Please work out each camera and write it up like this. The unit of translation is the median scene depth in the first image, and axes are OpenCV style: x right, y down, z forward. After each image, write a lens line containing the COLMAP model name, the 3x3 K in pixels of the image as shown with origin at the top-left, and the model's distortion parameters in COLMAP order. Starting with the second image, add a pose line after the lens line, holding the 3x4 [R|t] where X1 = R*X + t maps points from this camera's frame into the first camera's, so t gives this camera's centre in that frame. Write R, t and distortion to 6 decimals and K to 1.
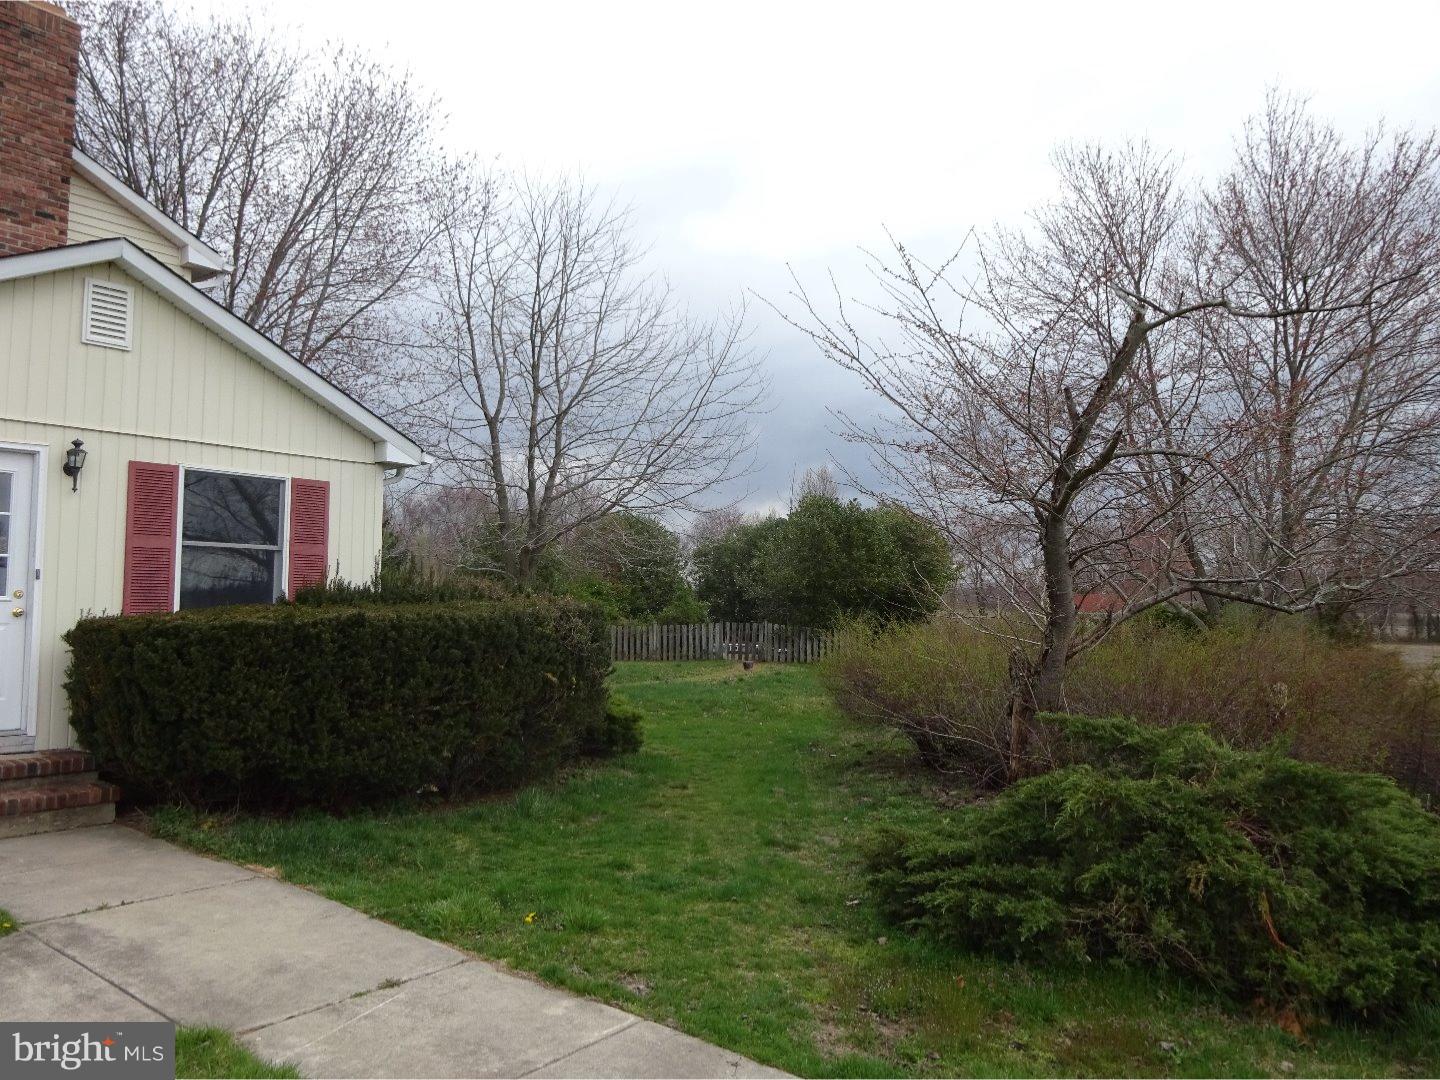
lens RADIAL K [[1065.6, 0, 720.6], [0, 1065.6, 539.5], [0, 0, 1]] dist [0.002610, 0.003833]
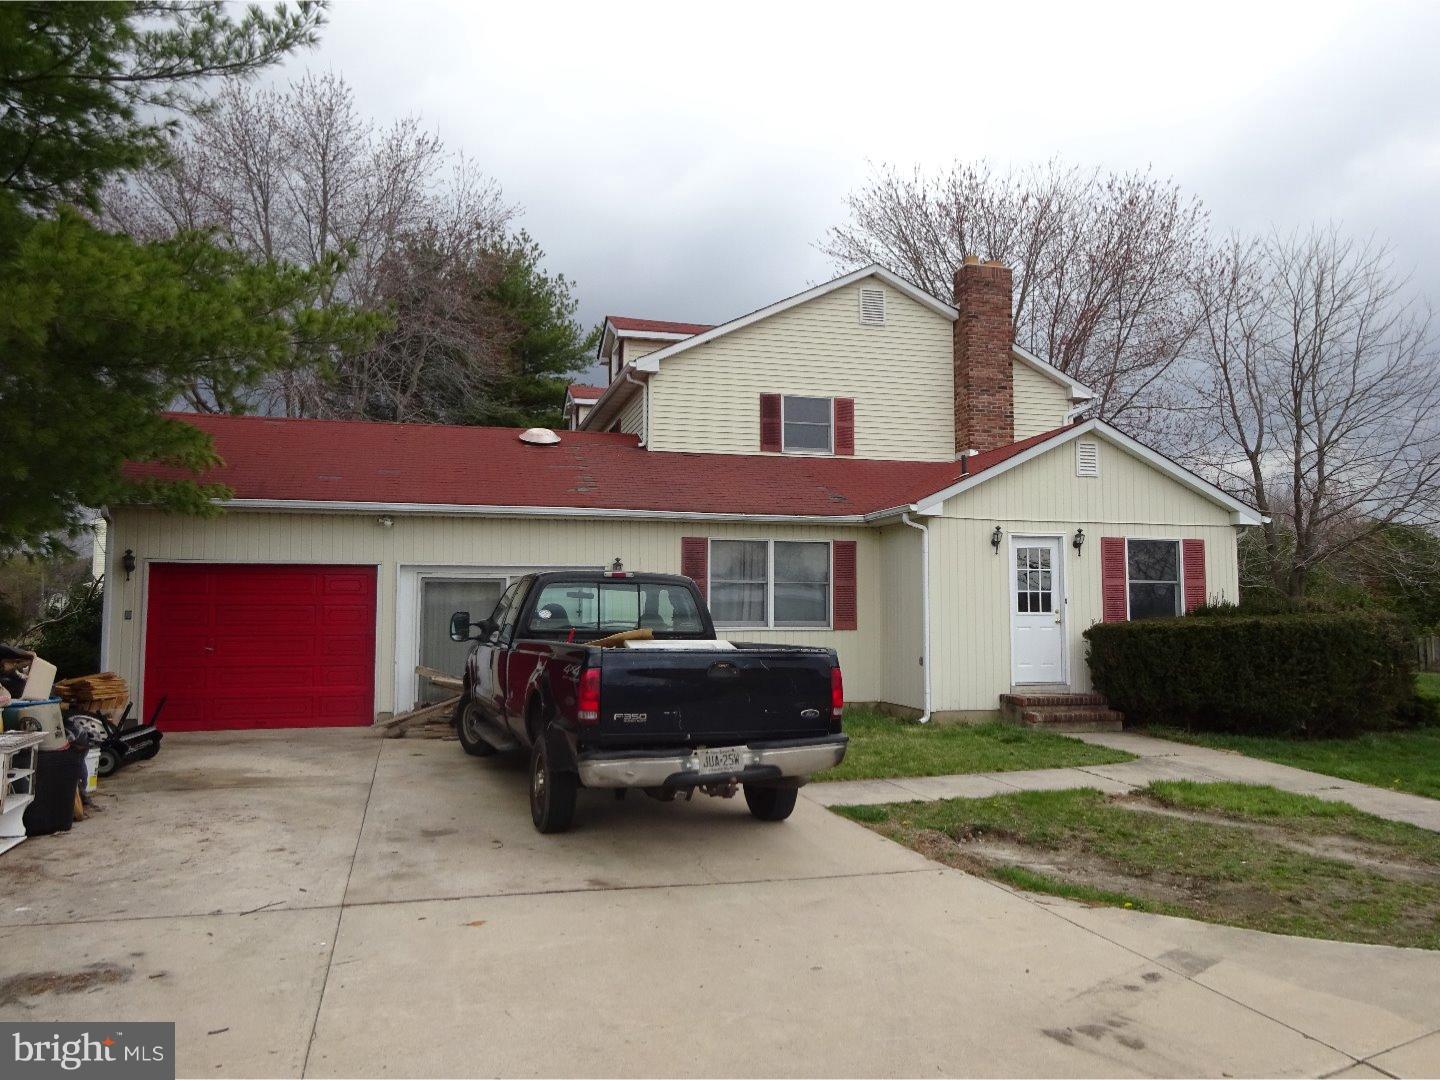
lens RADIAL K [[1065.6, 0, 723.3], [0, 1065.6, 533.9], [0, 0, 1]] dist [0.002610, 0.003833]
pose [[0.804541, -0.052188, -0.591599, 0.001259], [0.041550, 0.998637, -0.031589, -0.042273], [0.592441, 0.000834, 0.805613, -0.722827]]
